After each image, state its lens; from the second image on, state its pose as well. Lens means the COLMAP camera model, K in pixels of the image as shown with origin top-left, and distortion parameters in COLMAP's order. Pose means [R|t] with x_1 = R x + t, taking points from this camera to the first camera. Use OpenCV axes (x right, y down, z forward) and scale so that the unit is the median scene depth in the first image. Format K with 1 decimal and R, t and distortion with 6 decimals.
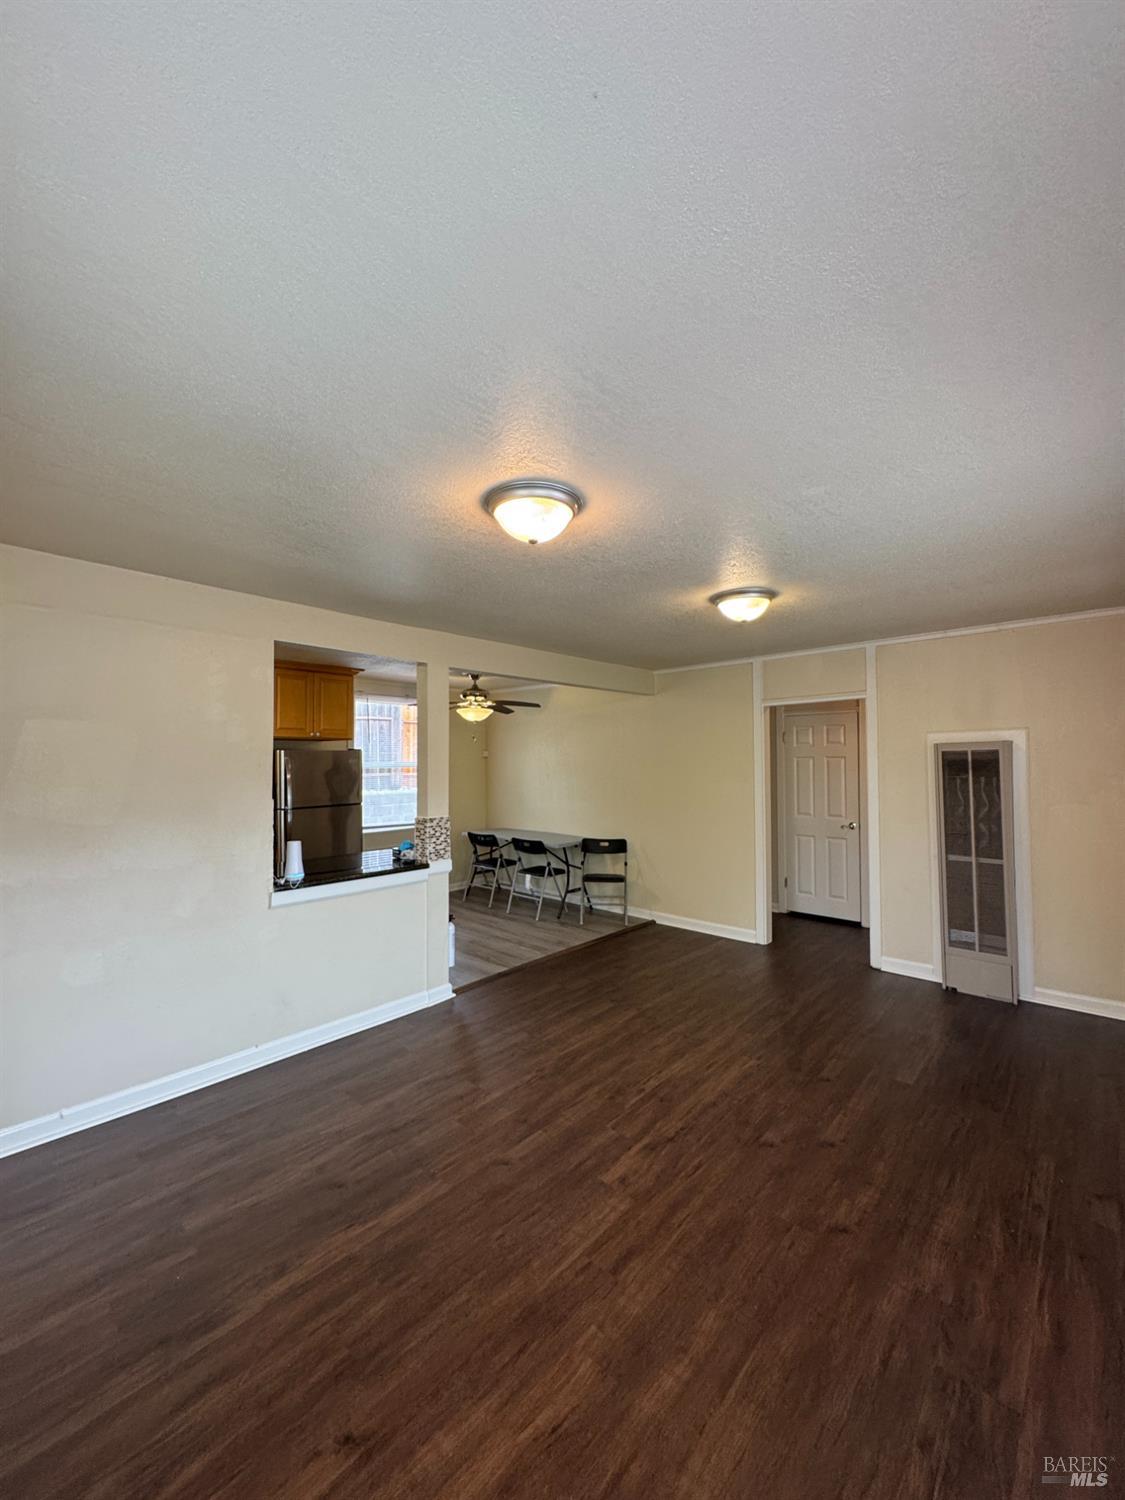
lens RADIAL K [[594.1, 0, 562.7], [0, 594.1, 748.1], [0, 0, 1]] dist [-0.001661, 0.000378]
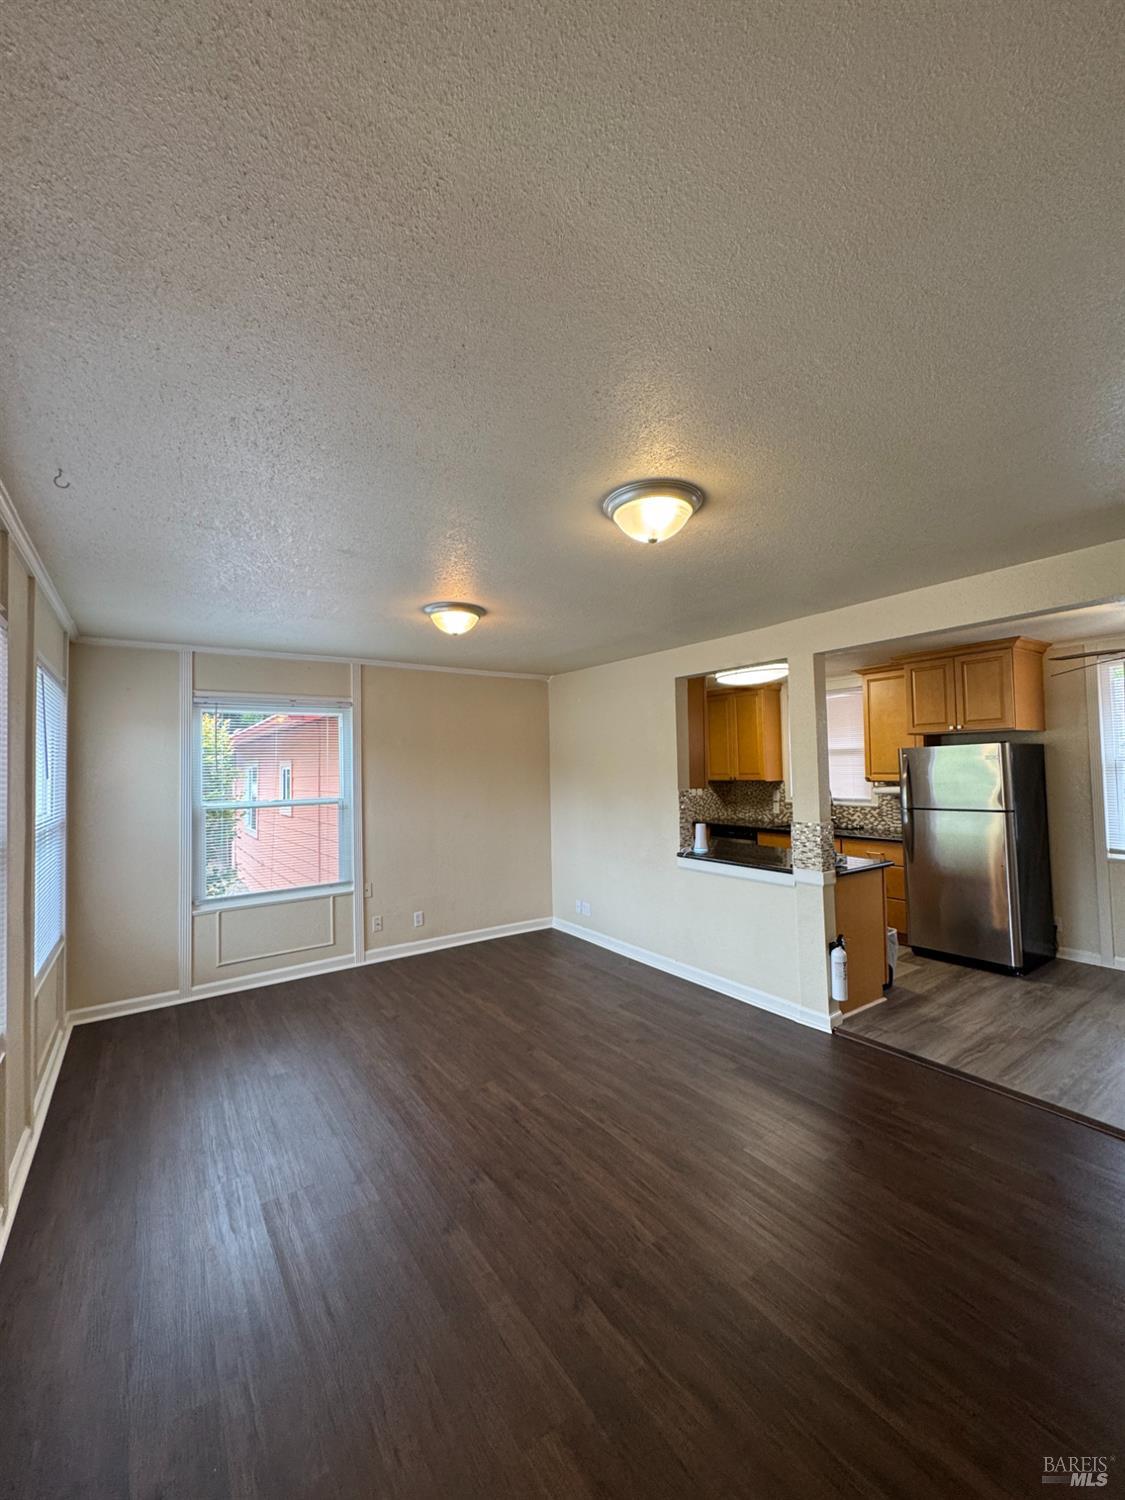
lens RADIAL K [[594.1, 0, 562.7], [0, 594.1, 748.1], [0, 0, 1]] dist [-0.001661, 0.000378]
pose [[-0.217797, -0.026643, -0.975630, 0.949153], [0.041665, 0.998462, -0.036568, 0.025513], [0.975104, -0.048614, -0.216352, 1.044108]]
